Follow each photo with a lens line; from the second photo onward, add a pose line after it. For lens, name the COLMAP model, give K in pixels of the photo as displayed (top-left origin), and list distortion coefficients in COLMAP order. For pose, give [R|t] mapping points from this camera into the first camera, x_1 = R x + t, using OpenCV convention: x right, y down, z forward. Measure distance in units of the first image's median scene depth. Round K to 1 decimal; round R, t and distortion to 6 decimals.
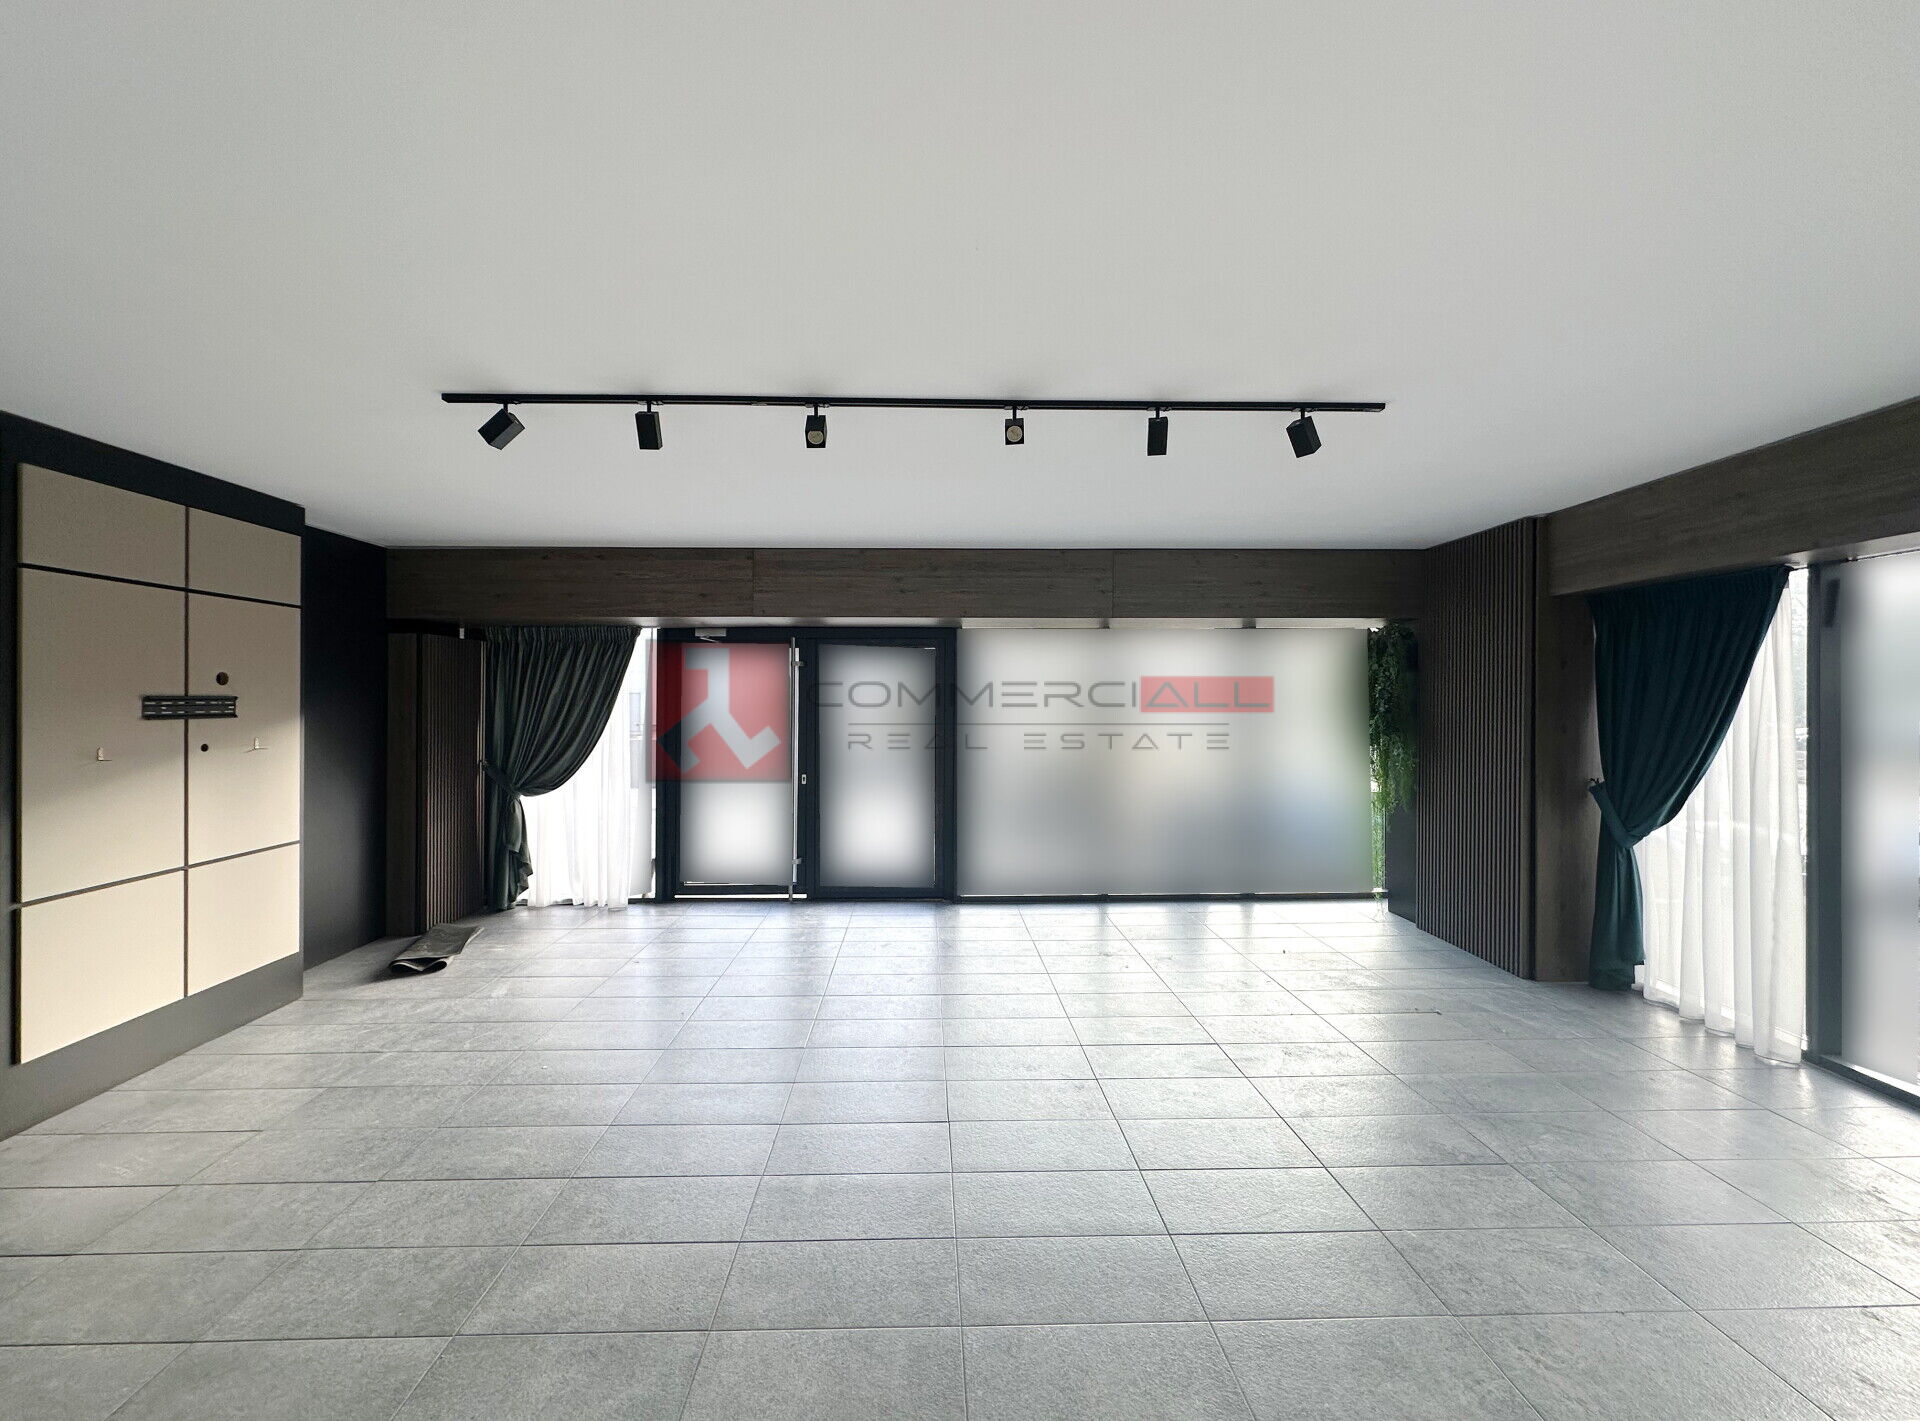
lens RADIAL K [[771.1, 0, 953.8], [0, 771.1, 693.9], [0, 0, 1]] dist [-0.001329, 0.000182]
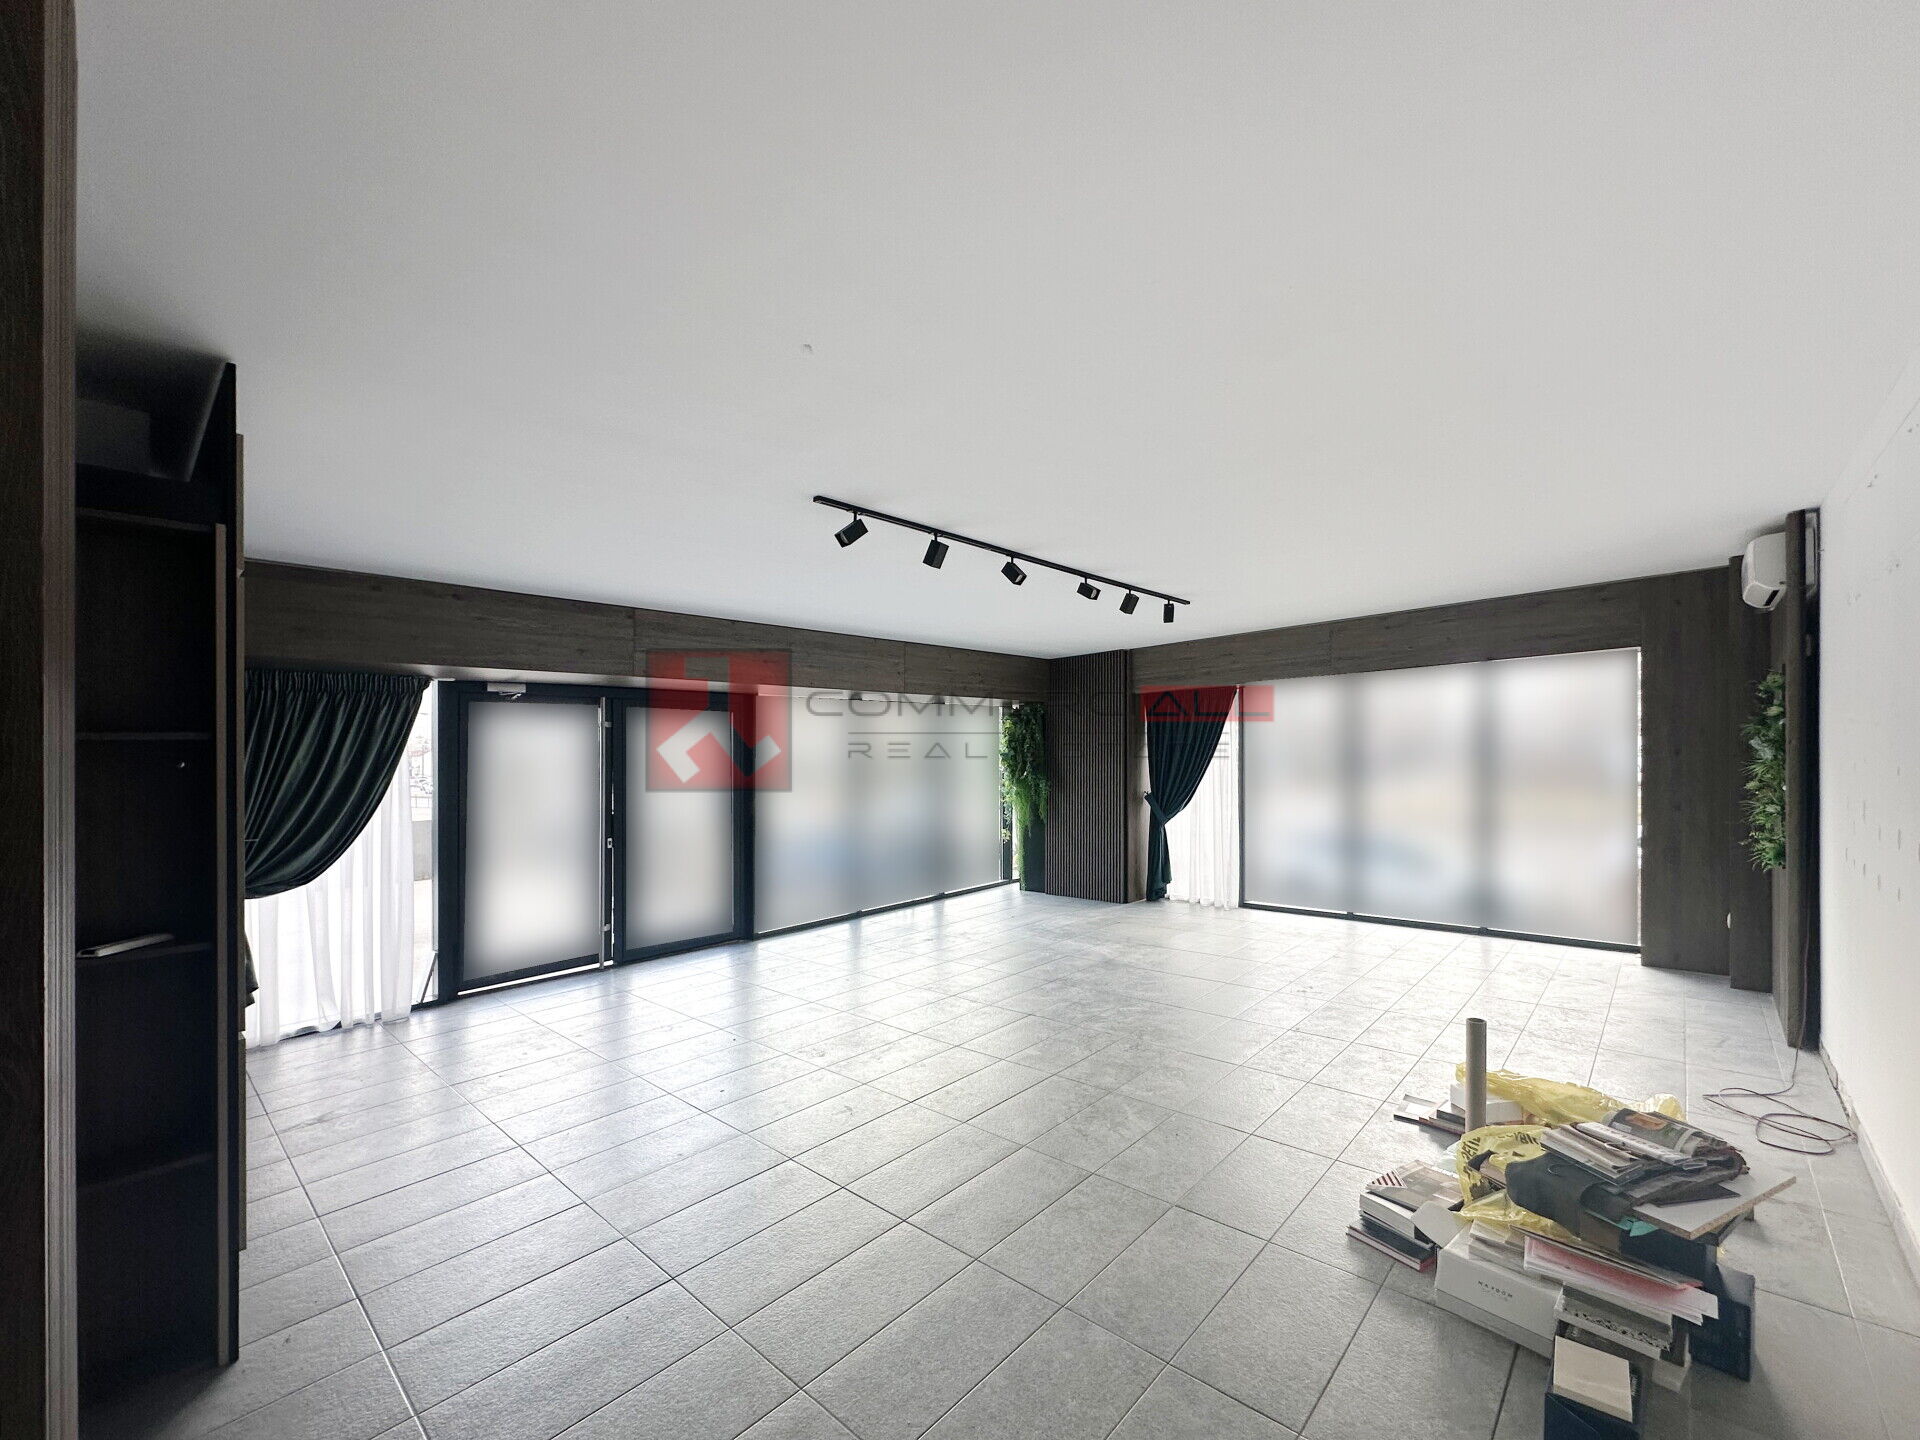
lens RADIAL K [[771.1, 0, 963.3], [0, 771.1, 777.0], [0, 0, 1]] dist [-0.001329, 0.000182]
pose [[0.705516, -0.032747, 0.707937, -0.675749], [0.020020, 0.999454, 0.026280, 0.013215], [-0.708411, -0.004369, 0.705787, -0.013350]]
